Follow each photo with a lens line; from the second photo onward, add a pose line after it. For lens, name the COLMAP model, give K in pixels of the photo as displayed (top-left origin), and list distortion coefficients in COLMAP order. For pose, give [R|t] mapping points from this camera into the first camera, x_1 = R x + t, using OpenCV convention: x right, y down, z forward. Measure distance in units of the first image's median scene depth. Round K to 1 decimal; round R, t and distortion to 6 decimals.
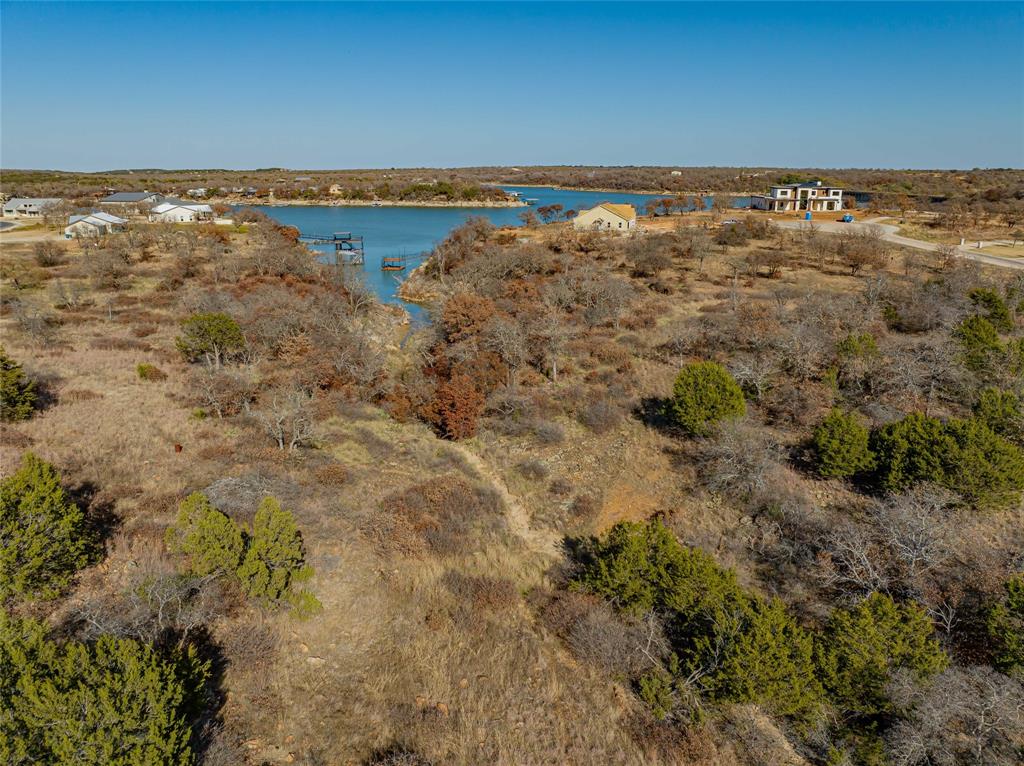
lens RADIAL K [[722.2, 0, 512.0], [0, 722.2, 383.0], [0, 0, 1]] dist [-0.045983, 0.009065]
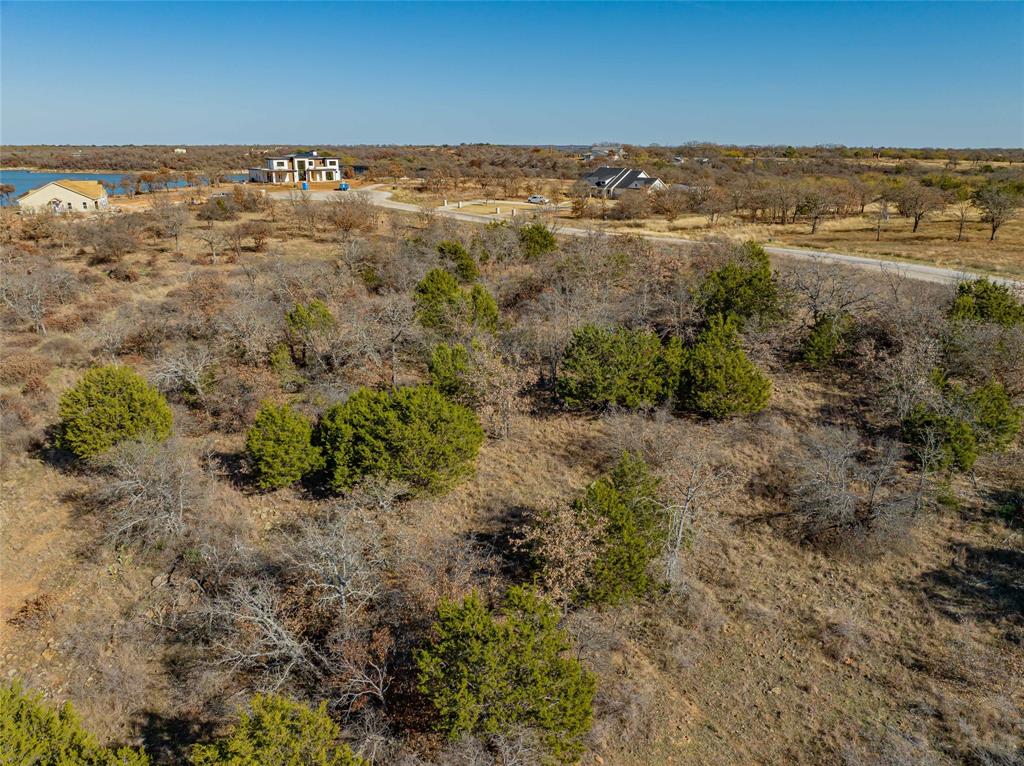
lens RADIAL K [[722.2, 0, 512.0], [0, 722.2, 383.0], [0, 0, 1]] dist [-0.045983, 0.009065]
pose [[0.811723, -0.177777, 0.556328, 0.083454], [0.162255, 0.983693, 0.077601, -0.000469], [-0.561052, 0.027277, 0.827331, 0.068687]]
